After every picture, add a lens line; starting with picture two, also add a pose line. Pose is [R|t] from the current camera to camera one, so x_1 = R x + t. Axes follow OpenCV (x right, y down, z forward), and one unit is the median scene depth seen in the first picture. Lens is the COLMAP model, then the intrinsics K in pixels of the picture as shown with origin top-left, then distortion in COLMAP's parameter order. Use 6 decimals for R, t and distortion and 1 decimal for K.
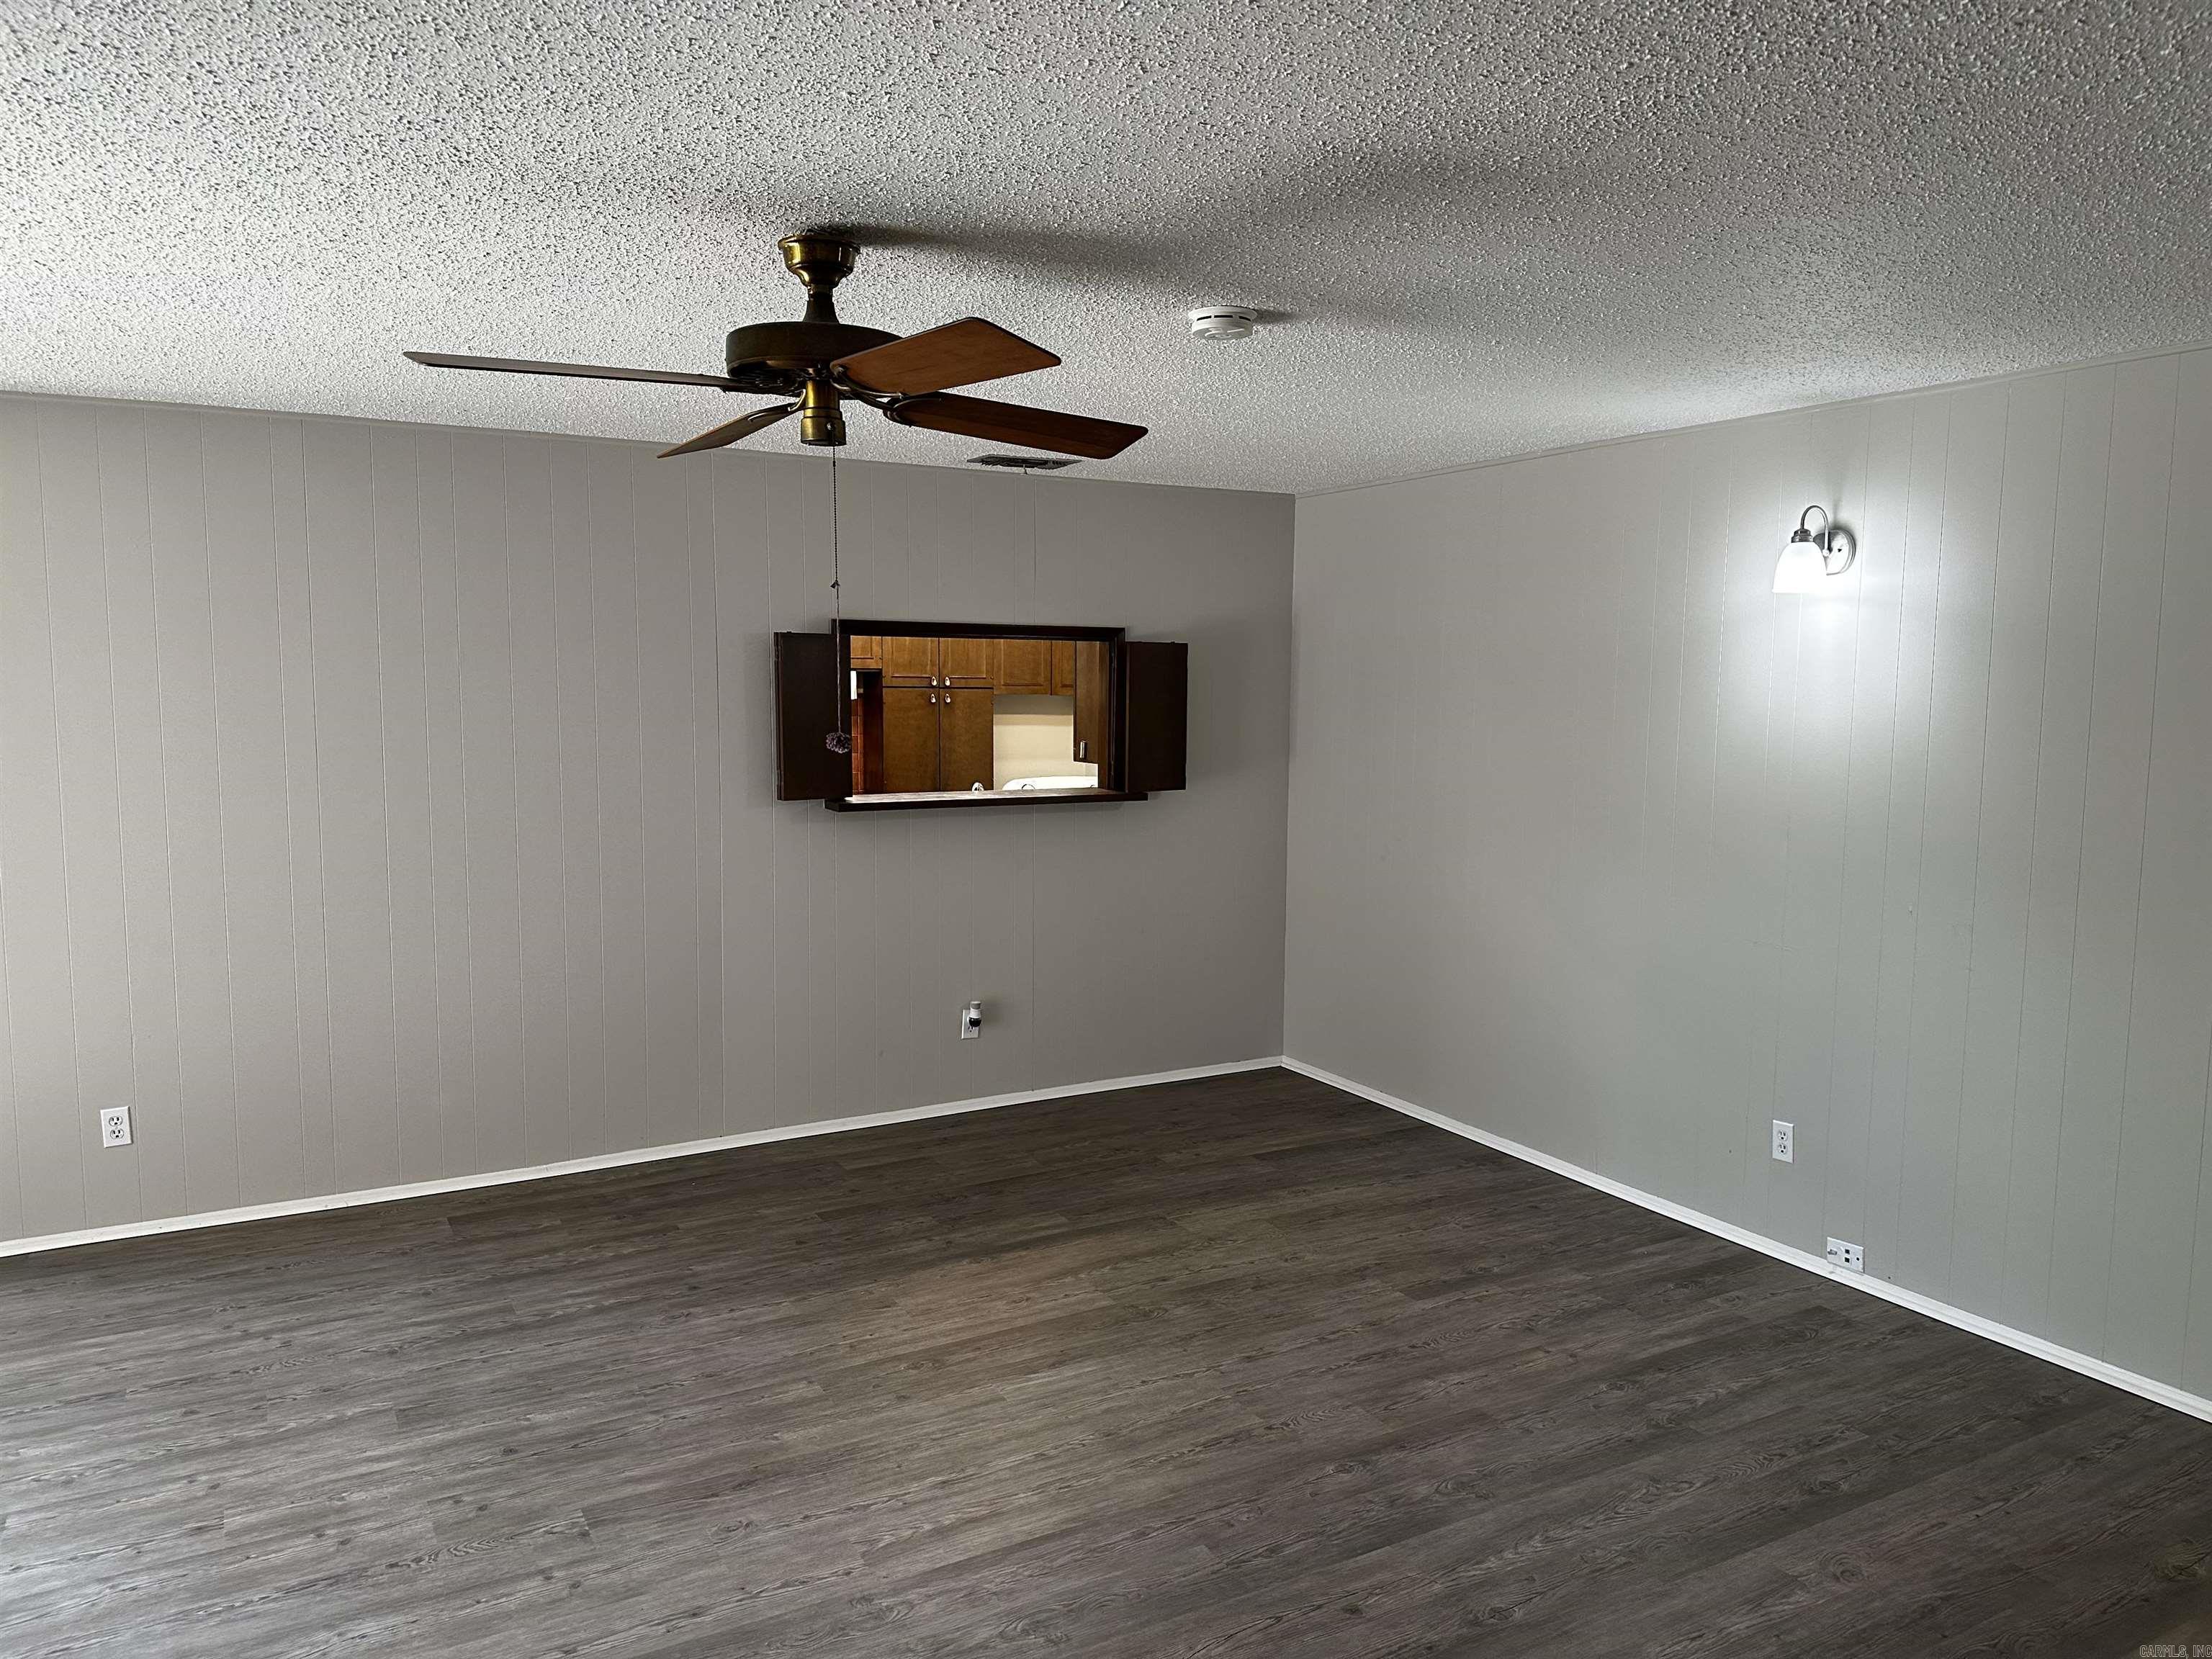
lens RADIAL K [[1575.8, 0, 1094.4], [0, 1575.8, 879.7], [0, 0, 1]] dist [0.044715, -0.040116]
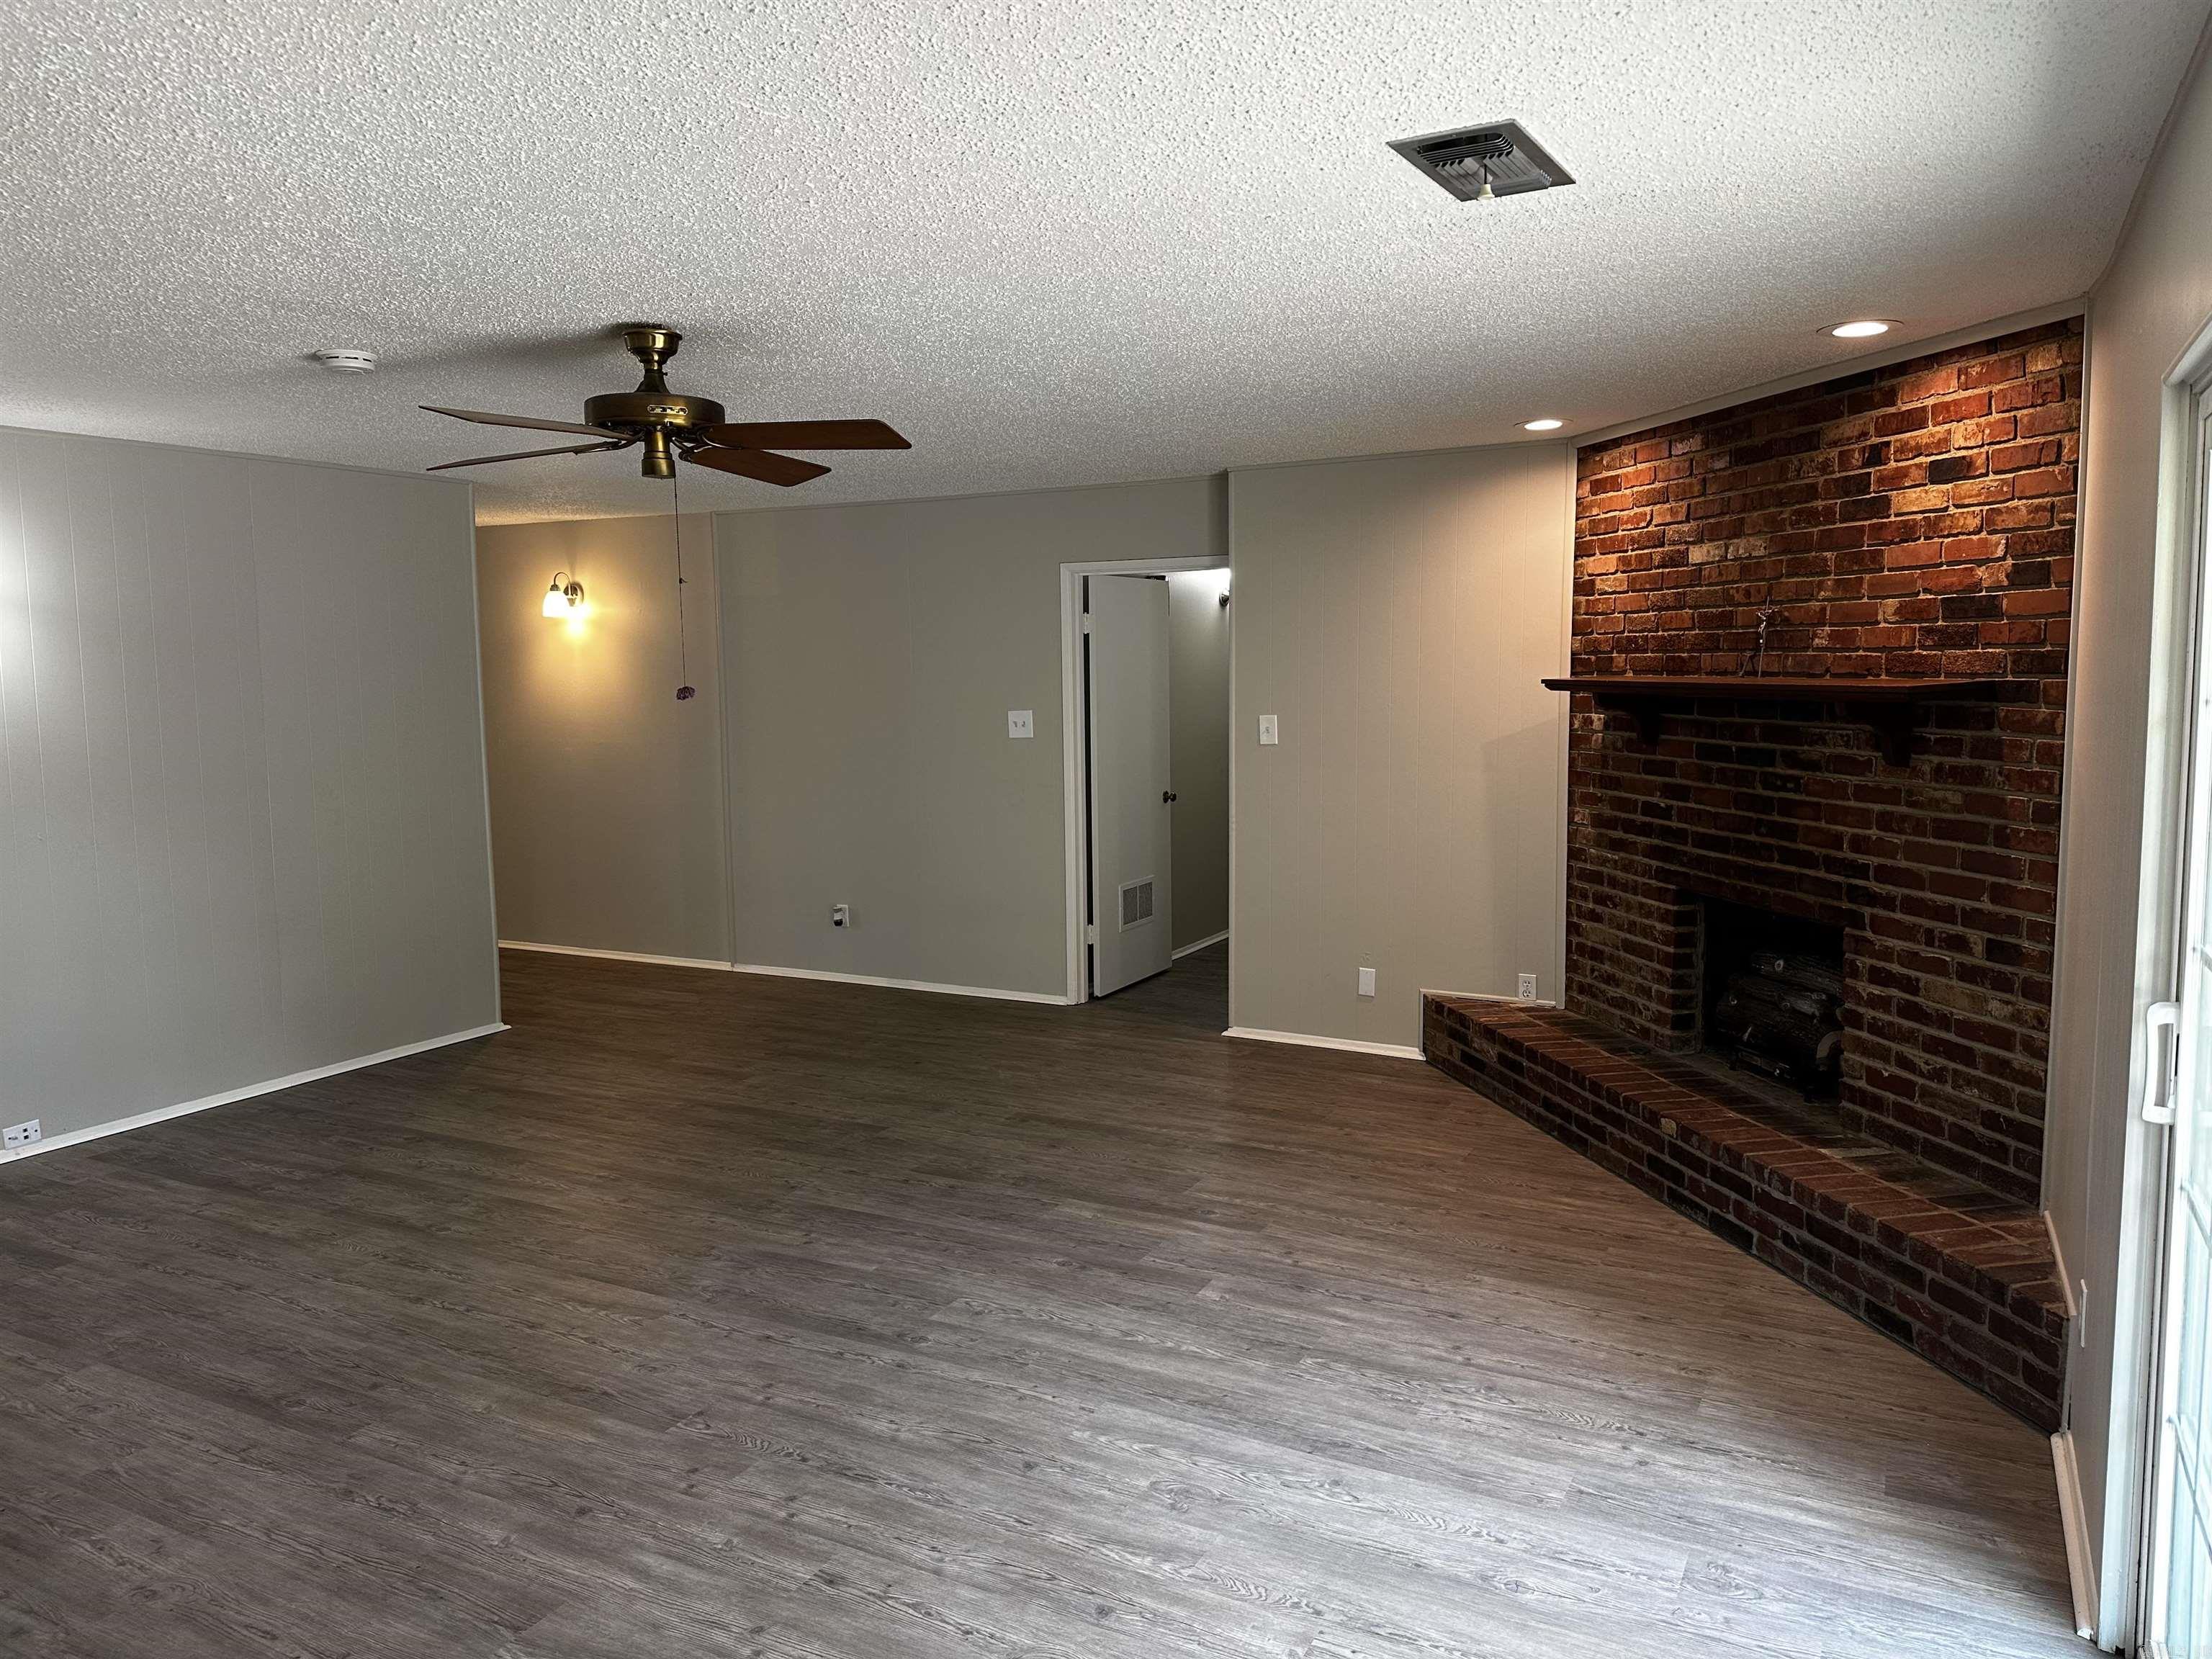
lens RADIAL K [[1558.5, 0, 1105.7], [0, 1558.5, 803.9], [0, 0, 1]] dist [0.128661, -0.163182]
pose [[-0.546950, -0.074370, 0.833856, -1.256547], [0.122858, 0.978131, 0.167824, -0.148447], [-0.828102, 0.194237, -0.525852, 1.154357]]
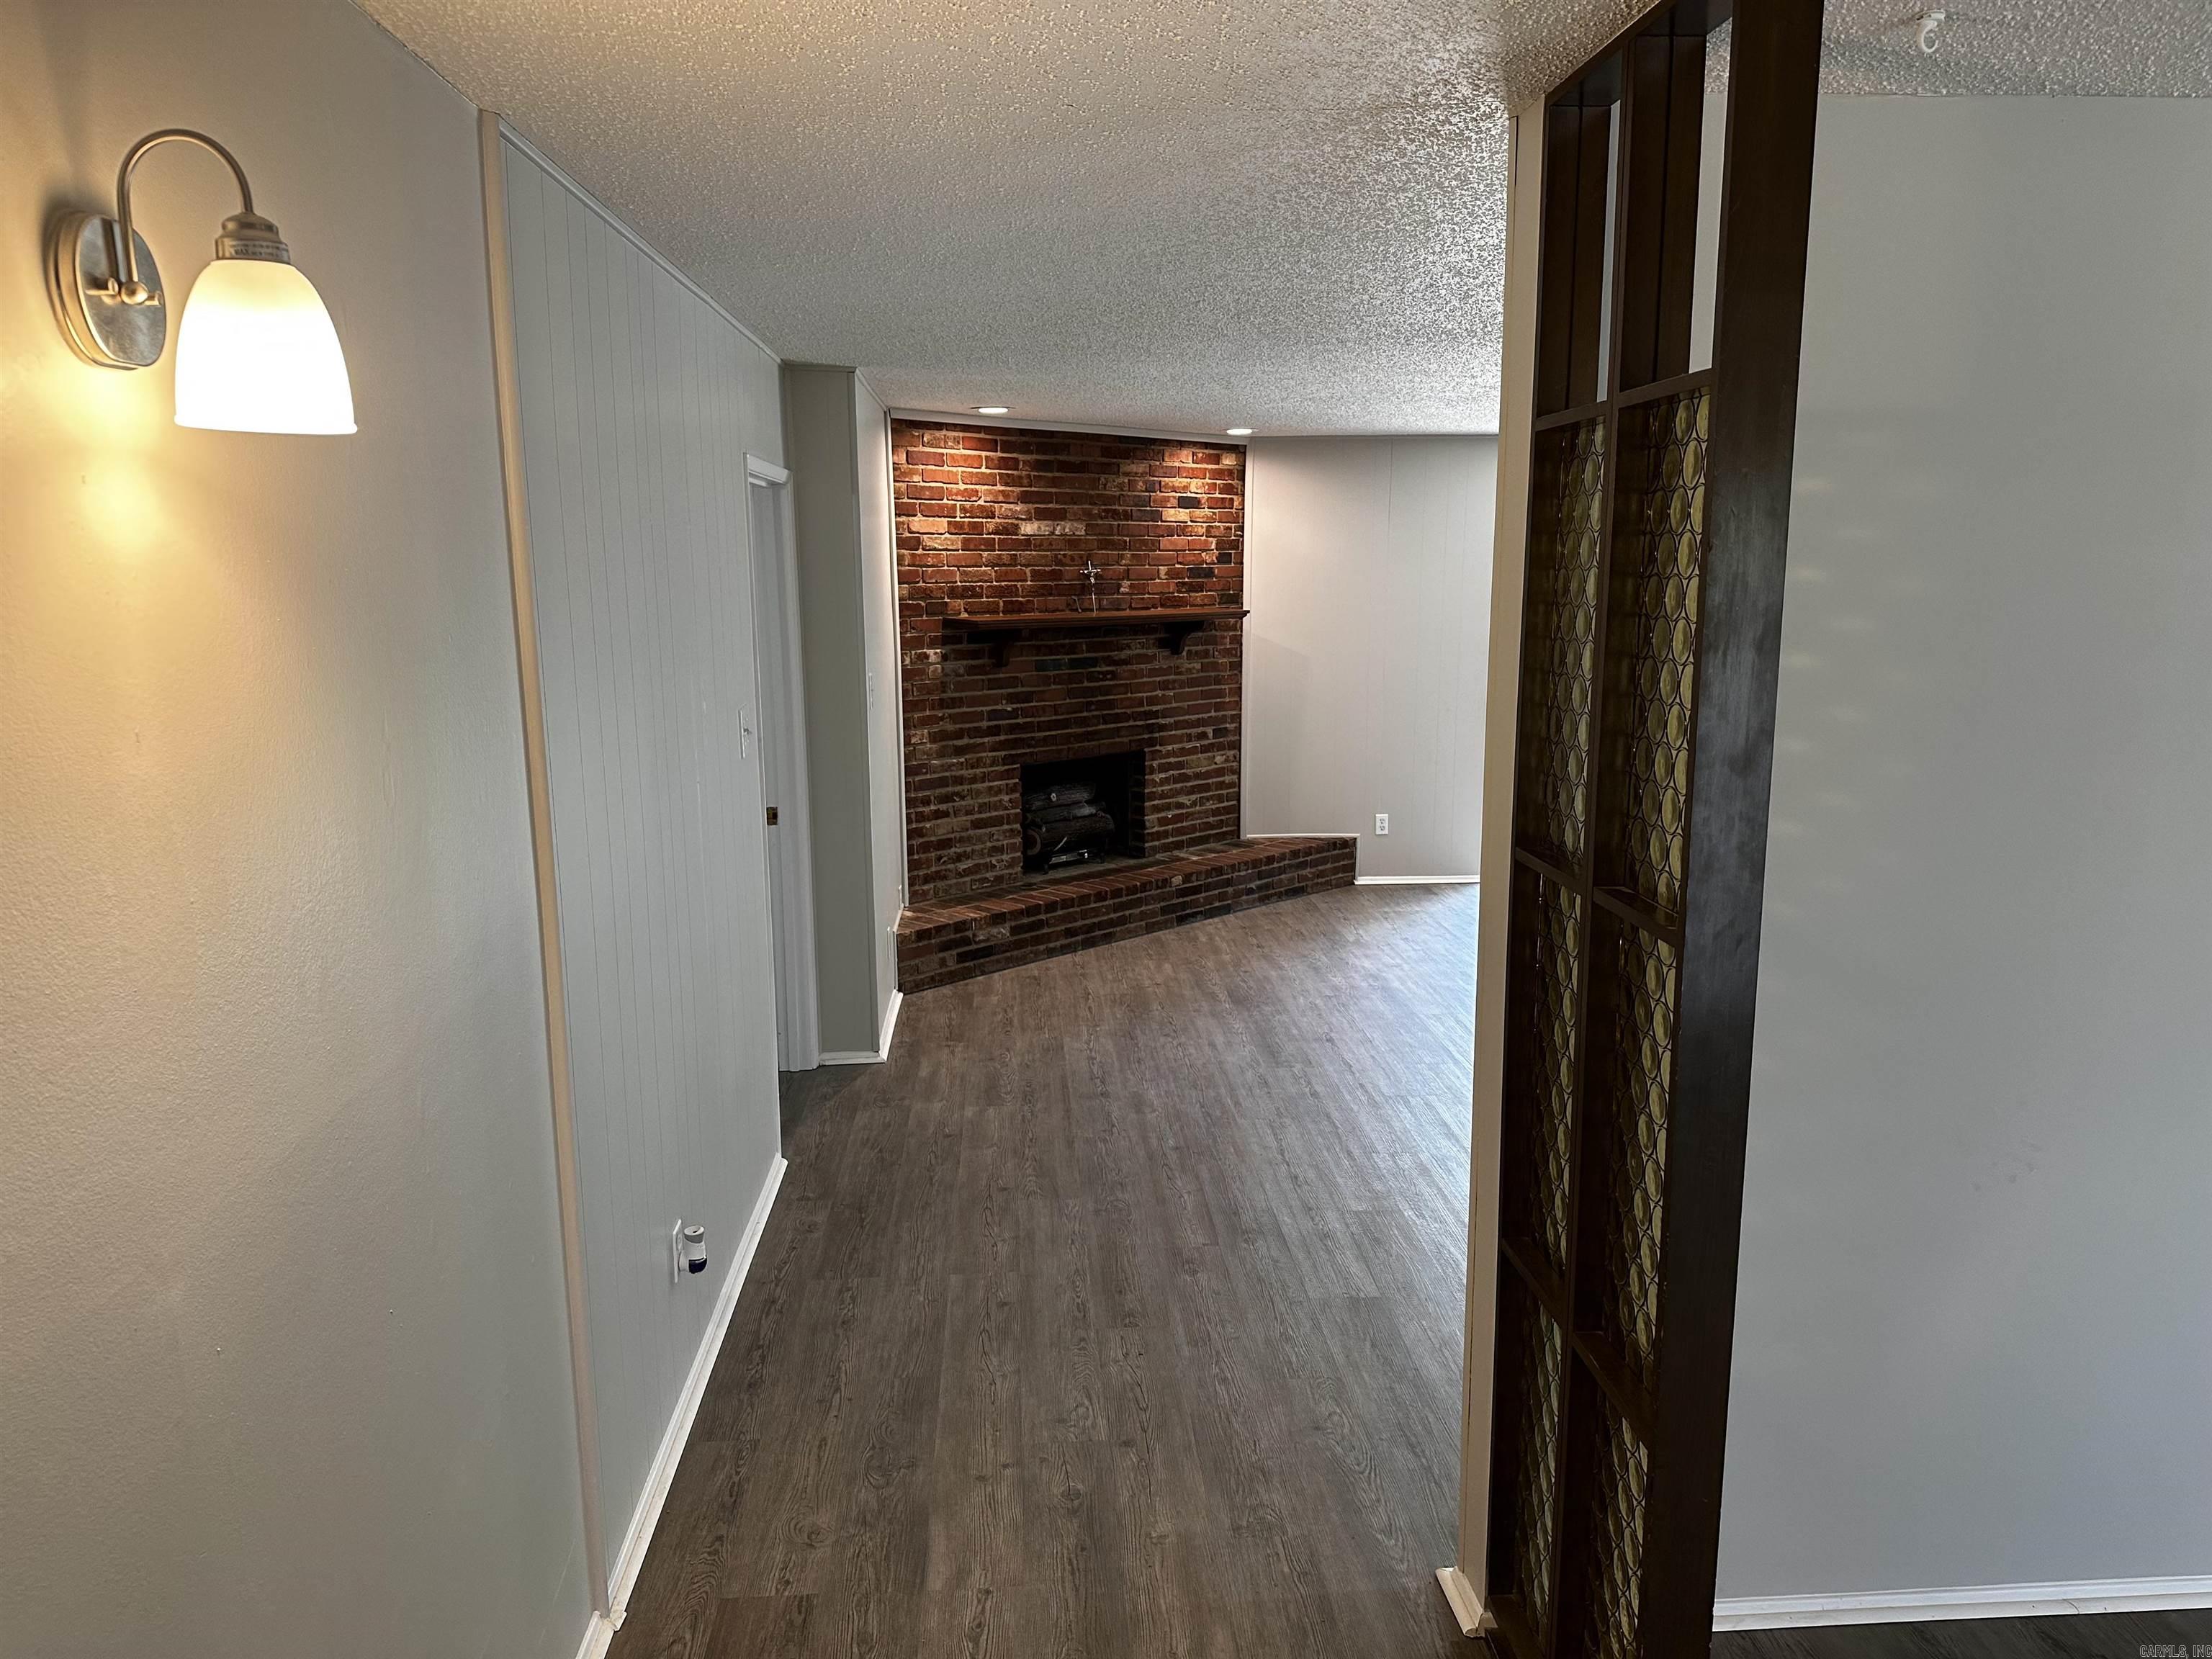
lens RADIAL K [[1512.5, 0, 1098.5], [0, 1512.5, 833.1], [0, 0, 1]] dist [0.174277, -0.361032]
pose [[-0.433153, 0.155601, -0.887788, 1.587280], [-0.113451, 0.967739, 0.224967, -0.133953], [0.894152, 0.198166, -0.401526, 0.850638]]
